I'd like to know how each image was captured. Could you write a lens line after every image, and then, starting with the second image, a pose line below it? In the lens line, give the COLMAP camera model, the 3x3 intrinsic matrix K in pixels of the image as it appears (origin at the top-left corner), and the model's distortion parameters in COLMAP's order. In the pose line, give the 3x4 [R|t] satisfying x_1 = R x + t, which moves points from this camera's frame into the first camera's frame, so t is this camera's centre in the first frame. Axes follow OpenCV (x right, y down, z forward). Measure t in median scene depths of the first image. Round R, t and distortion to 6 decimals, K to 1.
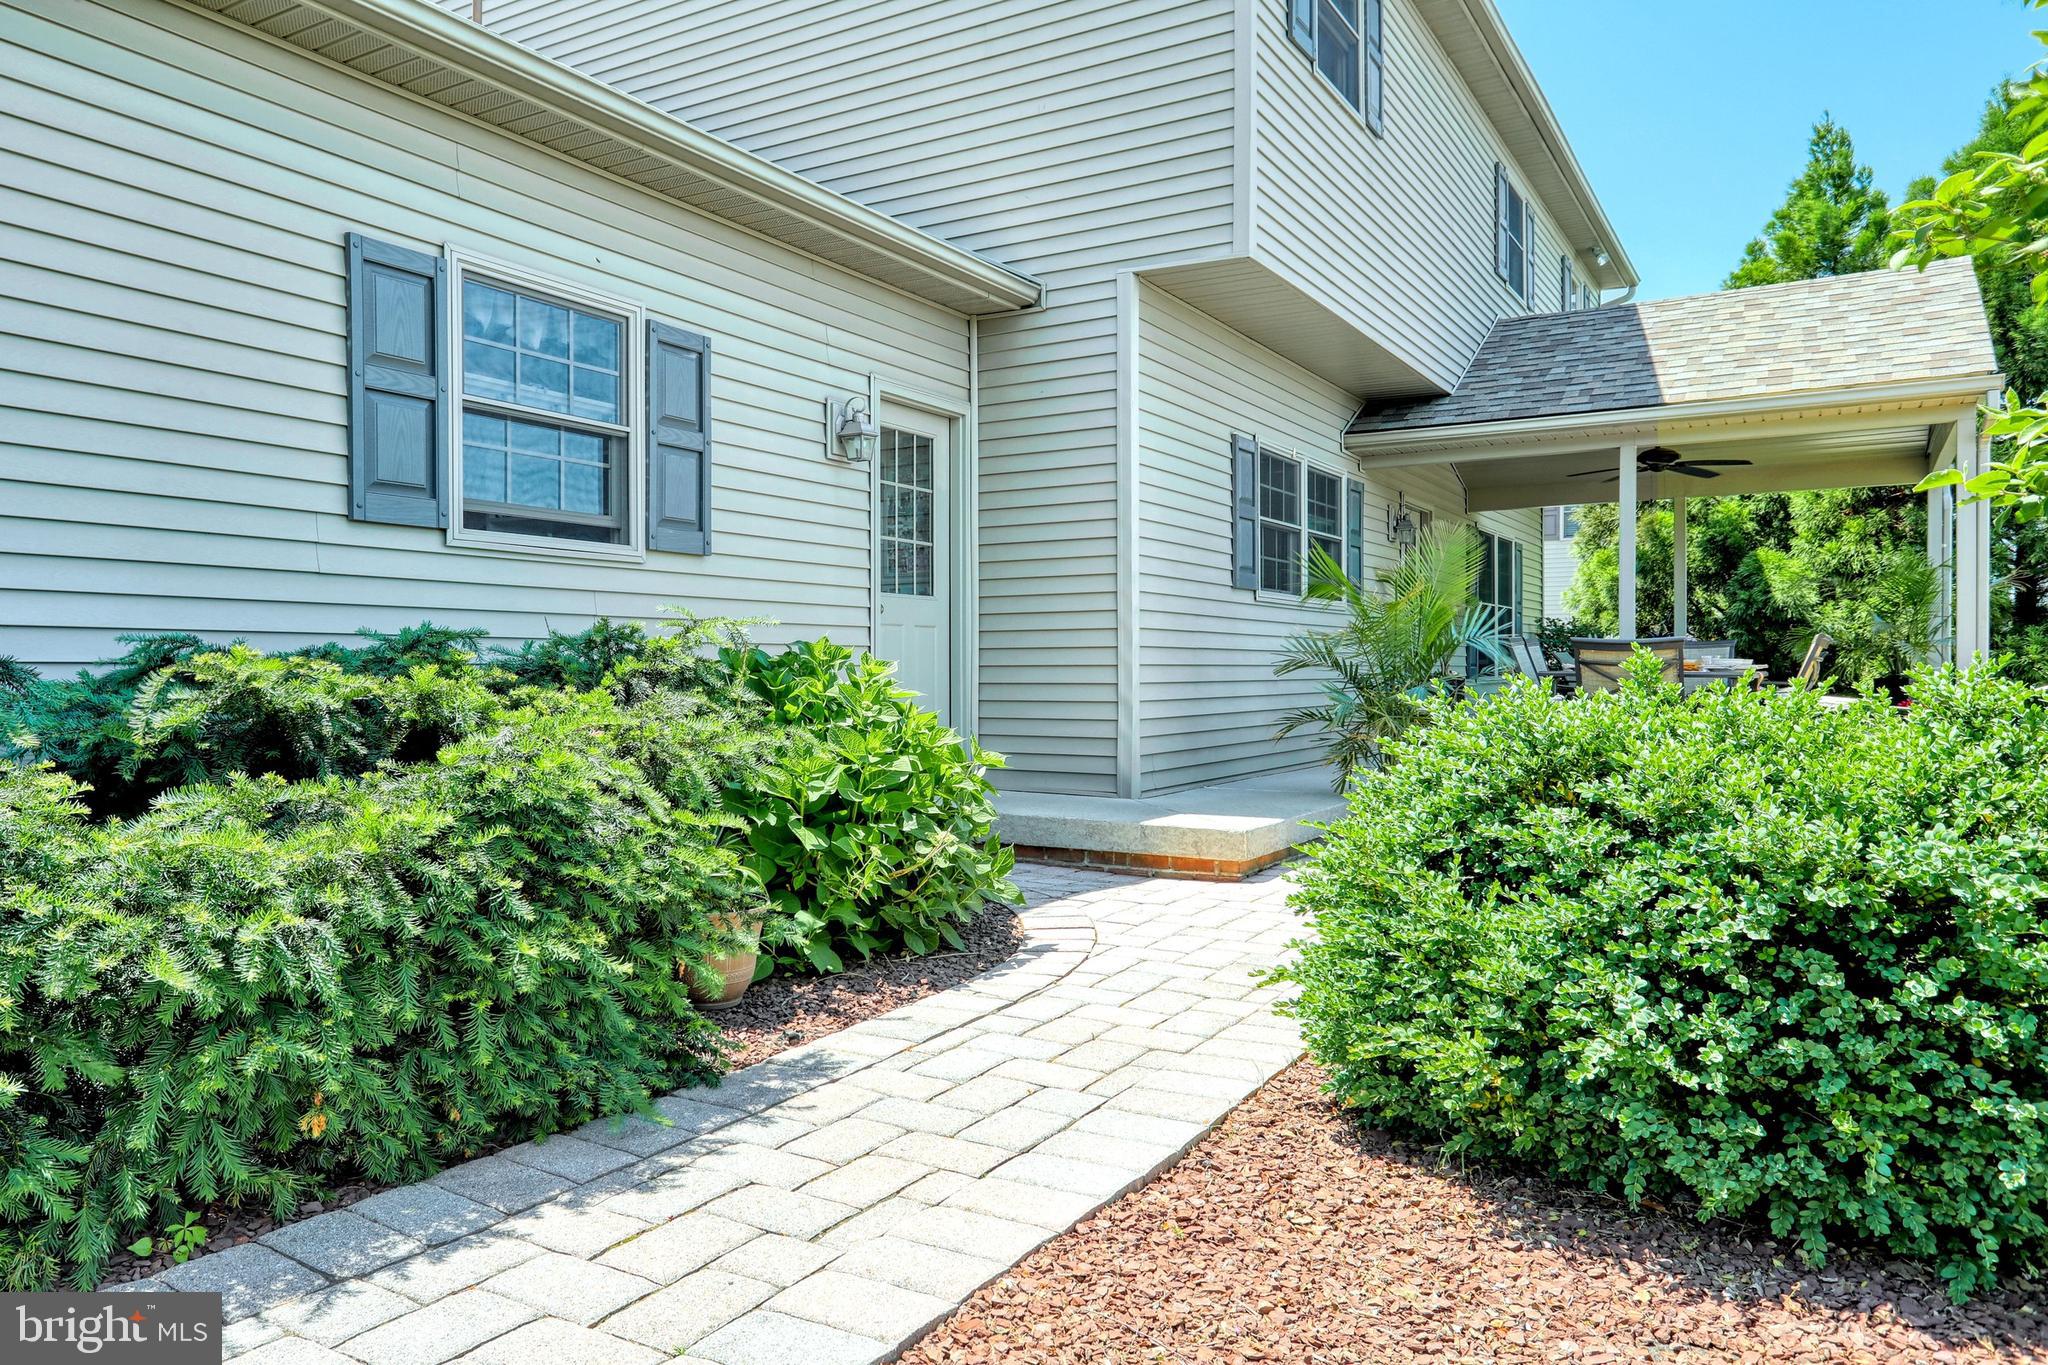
lens RADIAL K [[1392.9, 0, 1024.0], [0, 1392.9, 682.5], [0, 0, 1]] dist [0.004097, 0.001461]
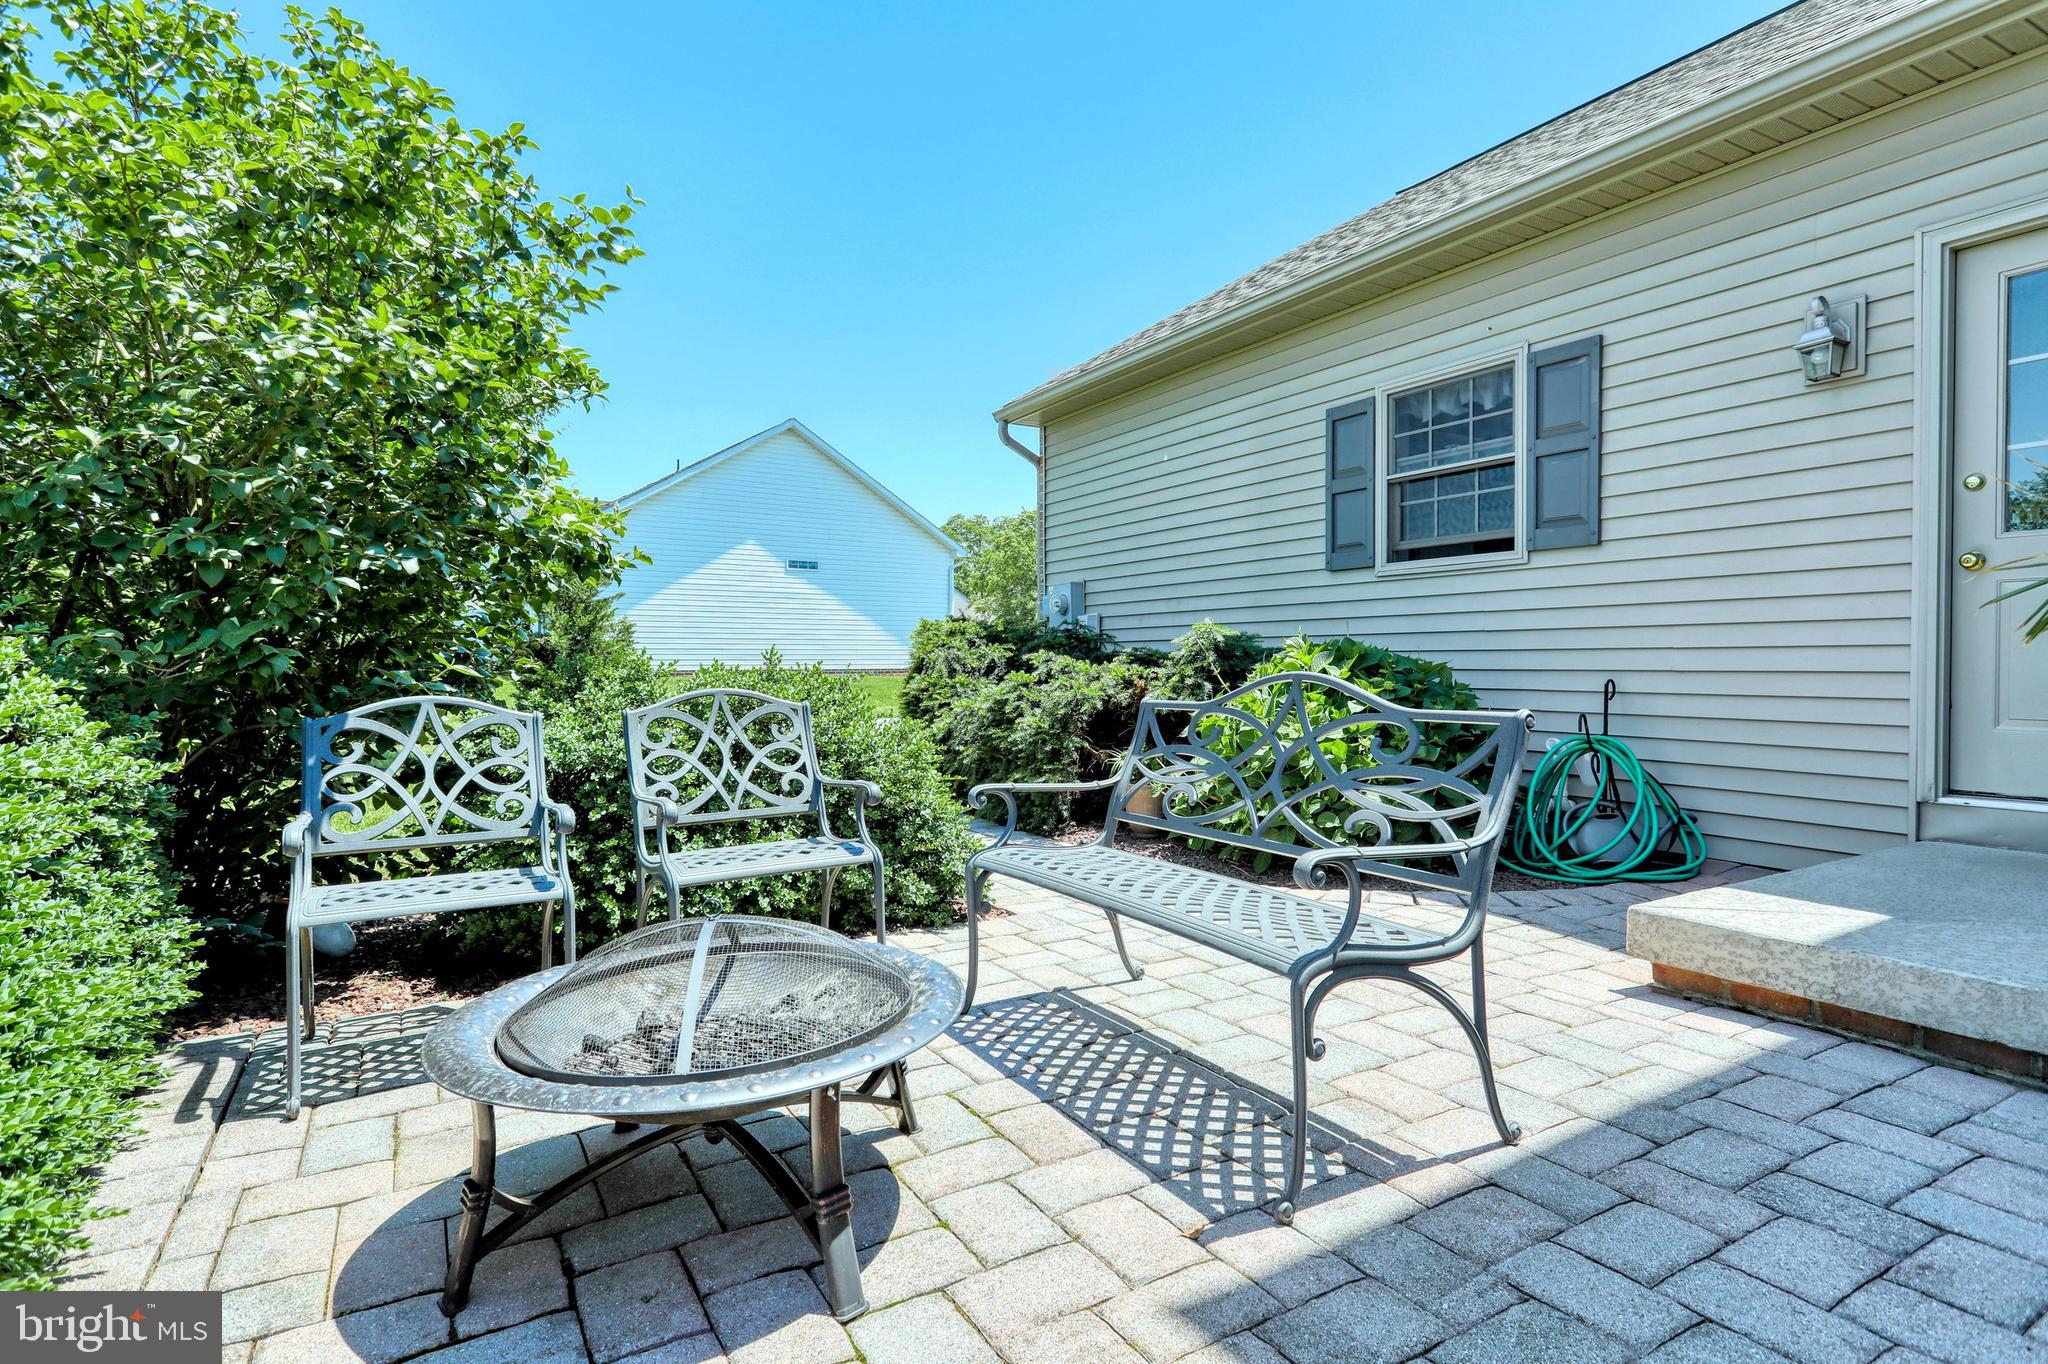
lens RADIAL K [[1047.3, 0, 1024.0], [0, 1047.3, 682.0], [0, 0, 1]] dist [0.000064, -0.000053]
pose [[-0.486800, 0.017646, -0.873335, 0.703423], [-0.008140, 0.999661, 0.024735, -0.004527], [0.873475, 0.019150, -0.486492, 1.062001]]
